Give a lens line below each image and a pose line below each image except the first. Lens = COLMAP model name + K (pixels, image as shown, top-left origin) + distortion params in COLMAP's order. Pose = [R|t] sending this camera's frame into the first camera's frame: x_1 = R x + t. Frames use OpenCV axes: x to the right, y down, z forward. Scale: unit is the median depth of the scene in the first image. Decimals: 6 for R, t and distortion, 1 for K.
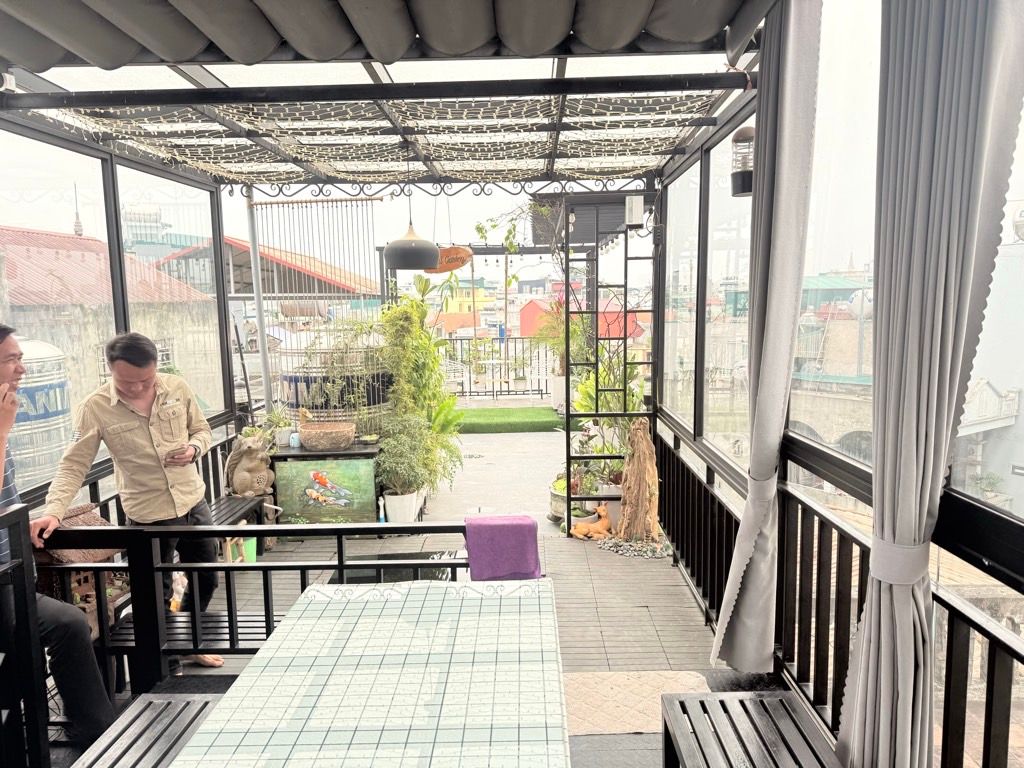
lens RADIAL K [[704.8, 0, 512.0], [0, 704.8, 384.0], [0, 0, 1]] dist [0.091067, -0.138859]
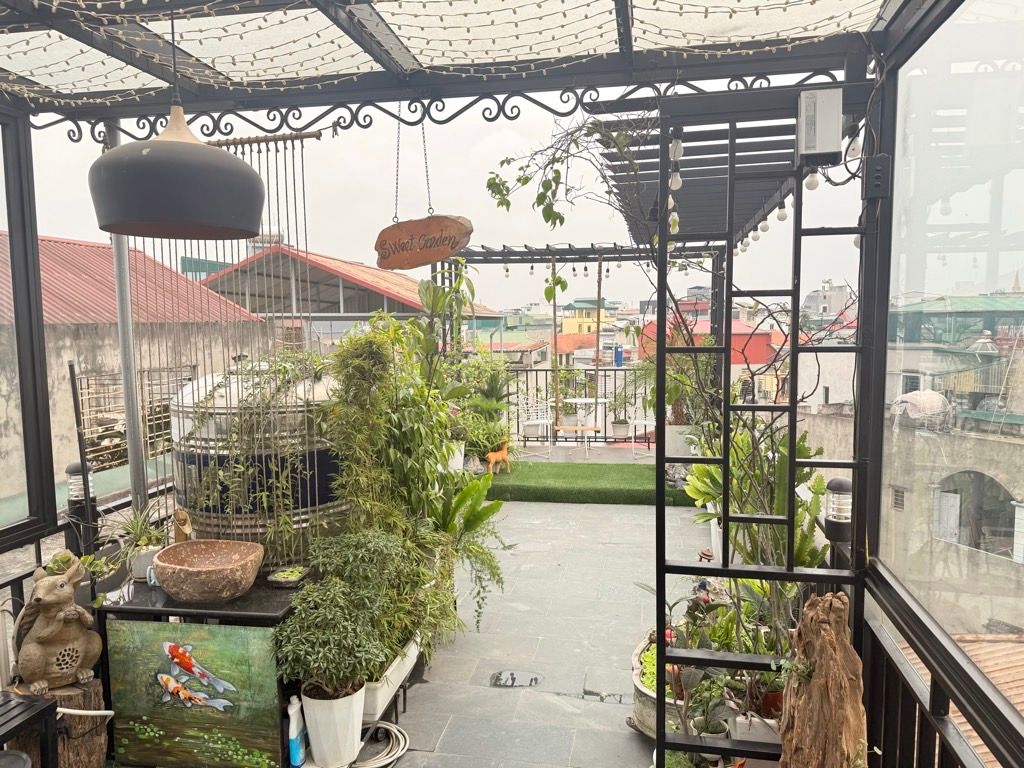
lens RADIAL K [[704.8, 0, 512.0], [0, 704.8, 384.0], [0, 0, 1]] dist [0.091067, -0.138859]
pose [[0.985442, 0.020498, -0.168773, 0.057852], [-0.025371, 0.999320, -0.026770, -0.061059], [0.168110, 0.030662, 0.985291, 0.500696]]
